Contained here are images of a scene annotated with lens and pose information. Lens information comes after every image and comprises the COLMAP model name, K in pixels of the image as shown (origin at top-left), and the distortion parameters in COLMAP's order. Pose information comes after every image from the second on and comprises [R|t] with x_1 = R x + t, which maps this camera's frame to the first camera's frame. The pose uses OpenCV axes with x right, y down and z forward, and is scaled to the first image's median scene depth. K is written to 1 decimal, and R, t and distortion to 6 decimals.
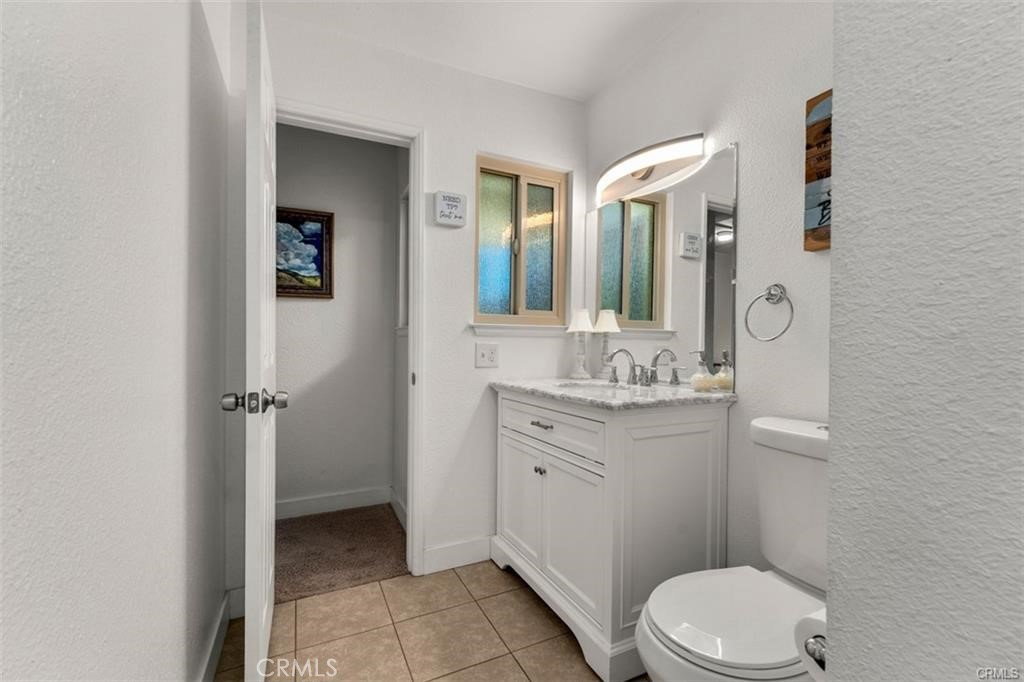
lens RADIAL K [[431.1, 0, 512.0], [0, 431.1, 341.0], [0, 0, 1]] dist [0.000275, 0.000044]
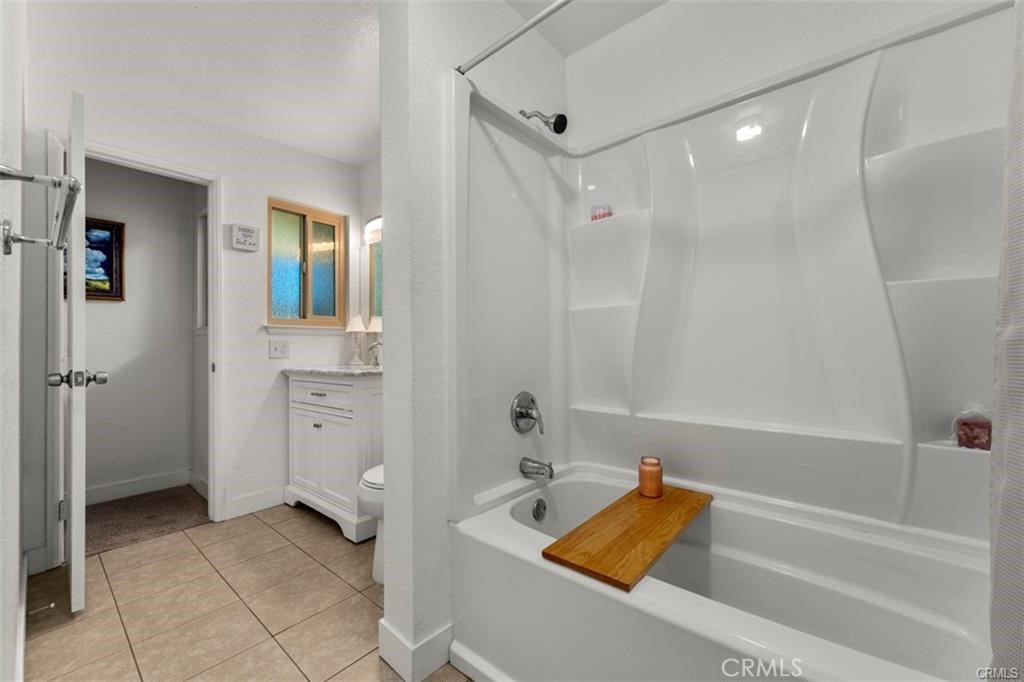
lens RADIAL K [[407.0, 0, 500.9], [0, 407.0, 345.2], [0, 0, 1]] dist [-0.000455, -0.000038]
pose [[0.923476, -0.009199, 0.383546, 0.094237], [0.007491, 0.999954, 0.005947, 0.019839], [-0.383583, -0.002619, 0.923503, -0.429920]]
